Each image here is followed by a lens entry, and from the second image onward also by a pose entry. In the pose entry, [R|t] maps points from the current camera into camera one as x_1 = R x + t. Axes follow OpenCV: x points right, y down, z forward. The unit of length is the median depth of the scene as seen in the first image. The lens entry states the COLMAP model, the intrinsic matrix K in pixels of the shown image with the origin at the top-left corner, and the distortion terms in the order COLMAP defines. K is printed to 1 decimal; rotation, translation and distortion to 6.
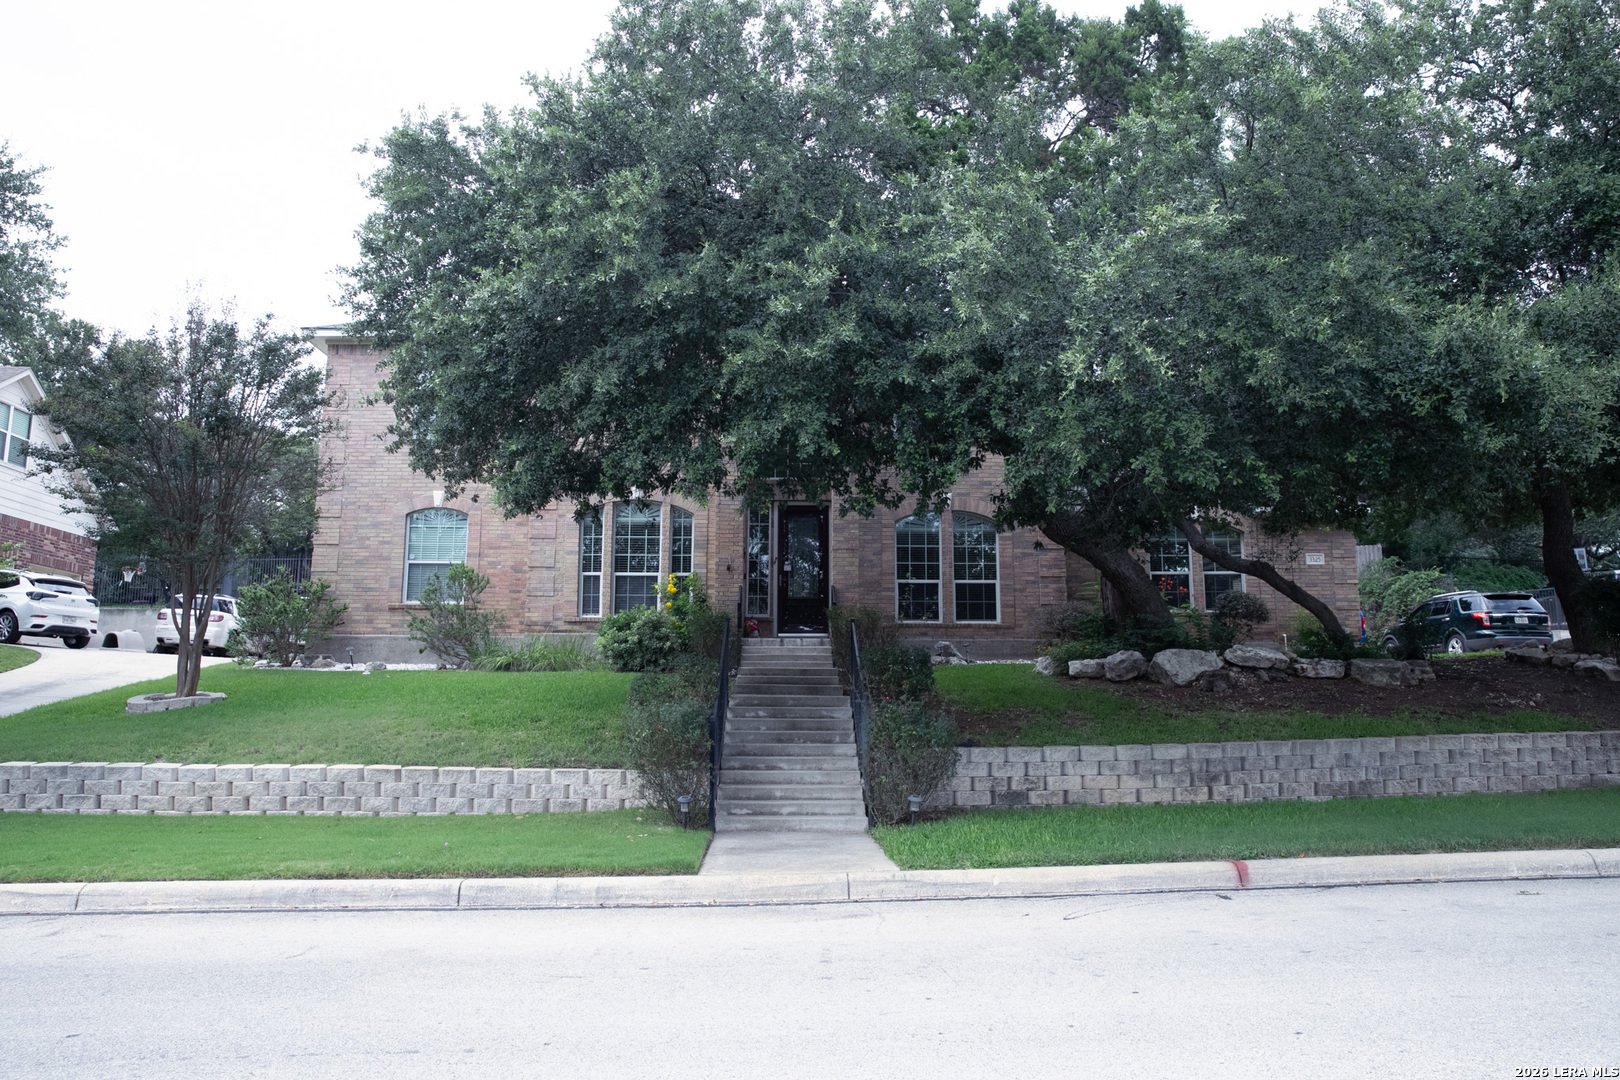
lens RADIAL K [[1112.1, 0, 810.0], [0, 1112.1, 540.0], [0, 0, 1]] dist [-0.114827, 0.089024]
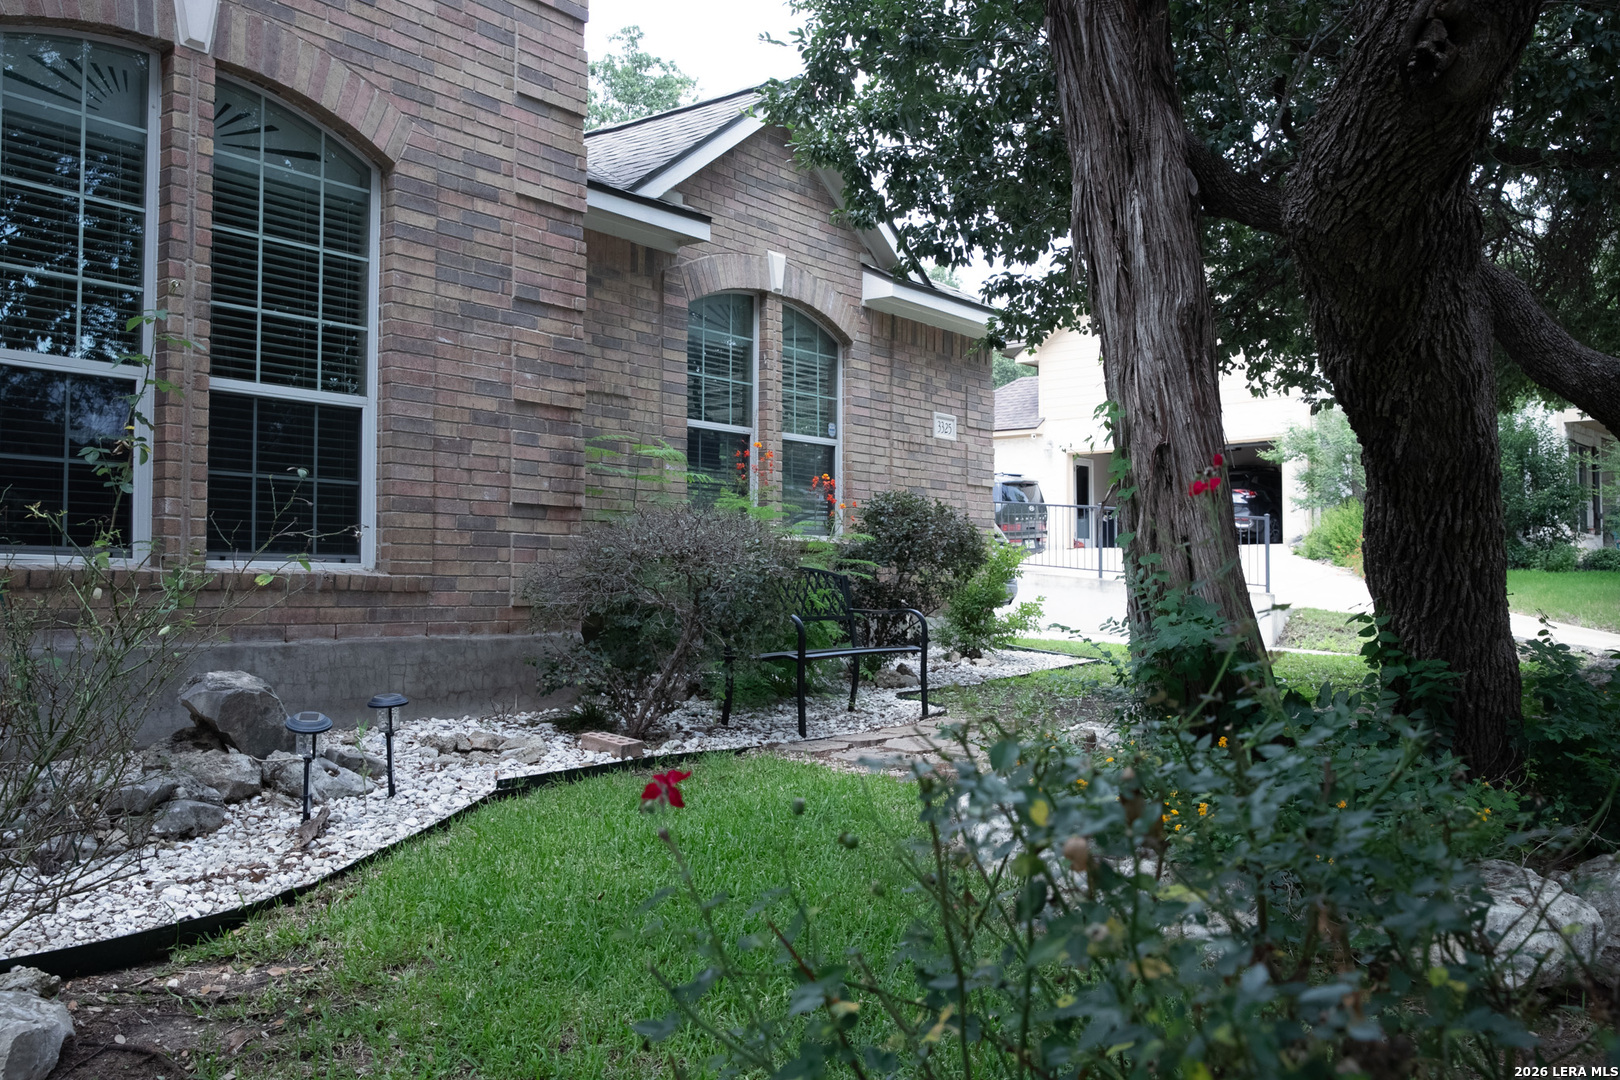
lens RADIAL K [[1408.7, 0, 810.0], [0, 1408.7, 540.0], [0, 0, 1]] dist [-0.017531, 0.001119]
pose [[0.613989, 0.027870, 0.788822, -0.025537], [-0.124641, 0.990261, 0.062029, 0.051267], [-0.779411, -0.136405, 0.611483, 1.030729]]
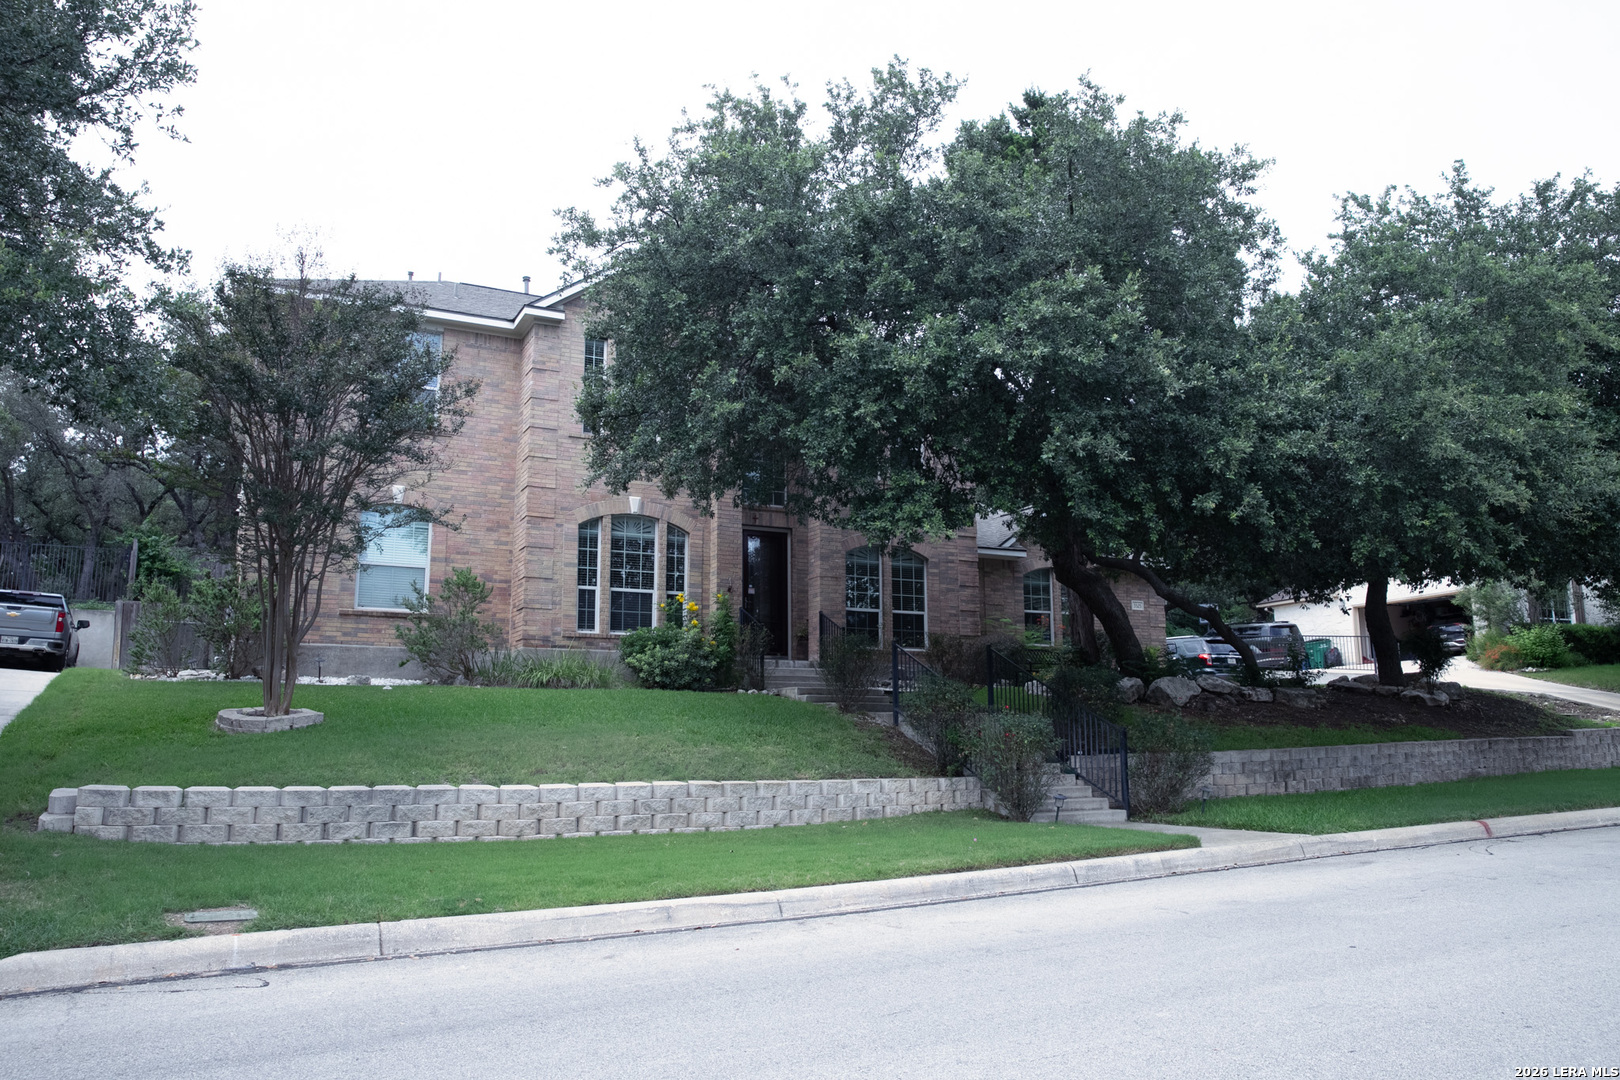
lens RADIAL K [[1179.4, 0, 810.0], [0, 1179.4, 540.0], [0, 0, 1]] dist [-0.108016, 0.107966]
pose [[0.898458, 0.069249, 0.433564, -0.631873], [-0.061637, 0.997598, -0.031610, 0.012970], [-0.434712, 0.001677, 0.900568, -0.002640]]
